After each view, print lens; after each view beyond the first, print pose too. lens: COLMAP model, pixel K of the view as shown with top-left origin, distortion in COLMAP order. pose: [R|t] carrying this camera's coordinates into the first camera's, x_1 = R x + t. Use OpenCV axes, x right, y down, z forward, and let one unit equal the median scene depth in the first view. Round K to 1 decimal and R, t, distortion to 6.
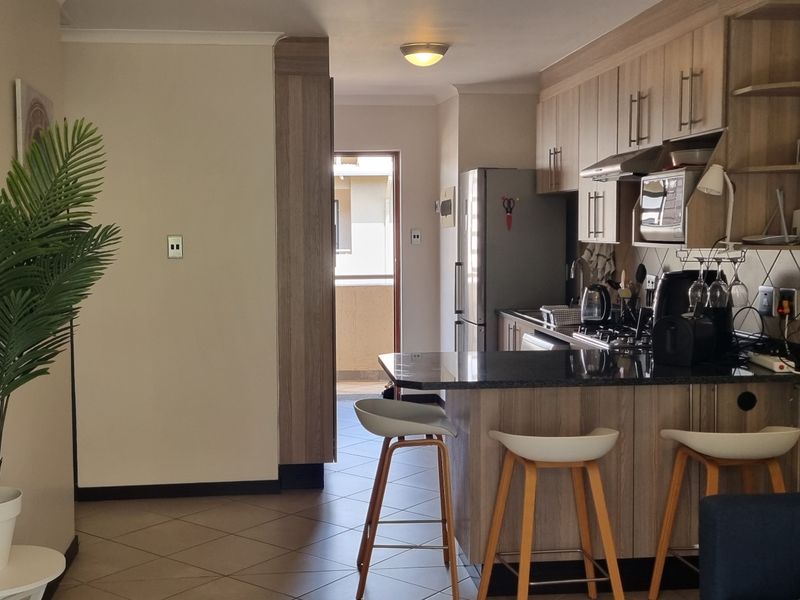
lens RADIAL K [[1004.1, 0, 397.2], [0, 1004.1, 298.9], [0, 0, 1]] dist [0.053676, 0.000000]
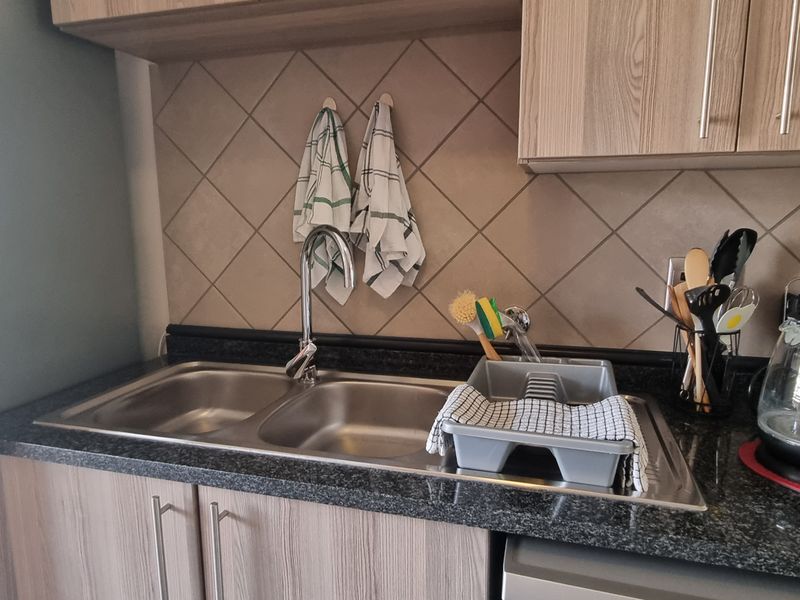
lens RADIAL K [[539.8, 0, 401.9], [0, 539.8, 301.2], [0, 0, 1]] dist [0.003092, -0.004019]
pose [[0.388007, -0.152613, 0.908933, 0.021949], [0.072443, 0.988194, 0.134997, -0.043228], [-0.918805, 0.013466, 0.394482, 1.018392]]
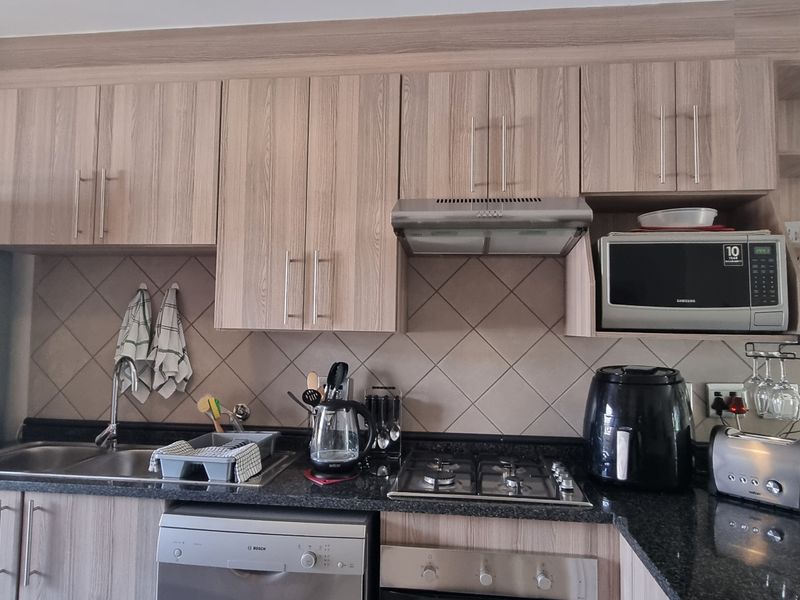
lens RADIAL K [[539.8, 0, 401.4], [0, 539.8, 298.6], [0, 0, 1]] dist [0.003092, -0.004019]
pose [[0.235892, 0.059439, 0.969960, -0.115418], [0.053883, 0.995792, -0.074126, -0.048054], [-0.970284, 0.069750, 0.231697, 0.854302]]
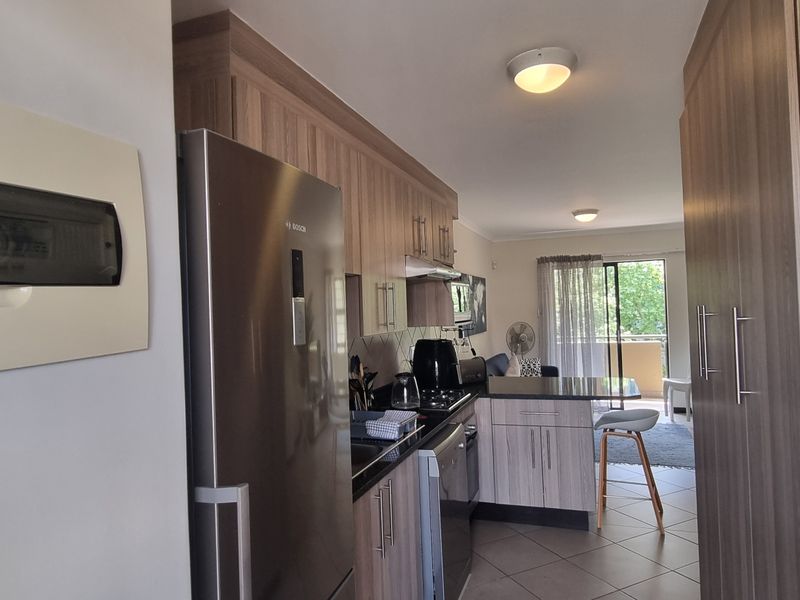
lens RADIAL K [[539.8, 0, 403.5], [0, 539.8, 298.3], [0, 0, 1]] dist [0.003092, -0.004019]
pose [[-0.897544, 0.046886, 0.438425, -0.048592], [0.074029, 0.996240, 0.045013, -0.112357], [-0.434666, 0.072857, -0.897640, 1.448388]]
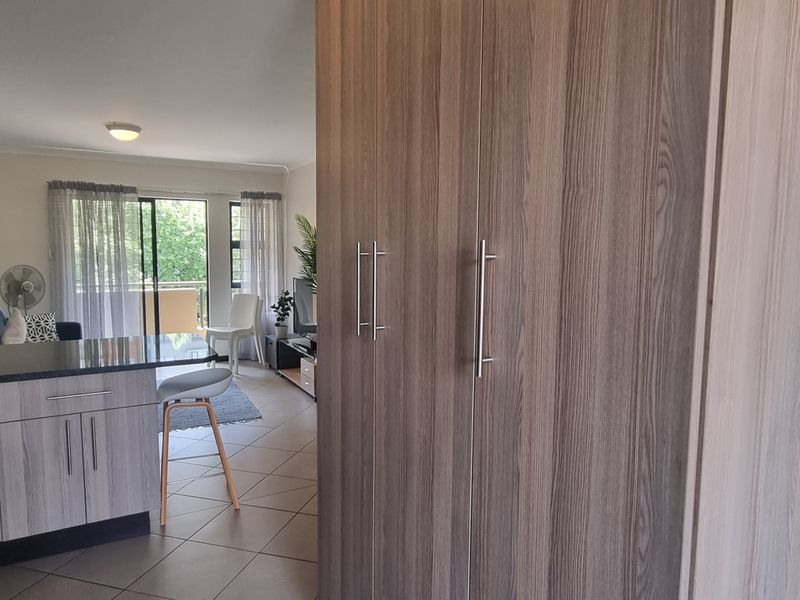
lens RADIAL K [[539.8, 0, 404.7], [0, 539.8, 297.5], [0, 0, 1]] dist [0.003092, -0.004019]
pose [[-0.922887, 0.034431, -0.383529, 0.013777], [-0.030343, 0.986395, 0.161568, -0.095601], [0.383874, 0.160746, -0.909286, 1.309198]]
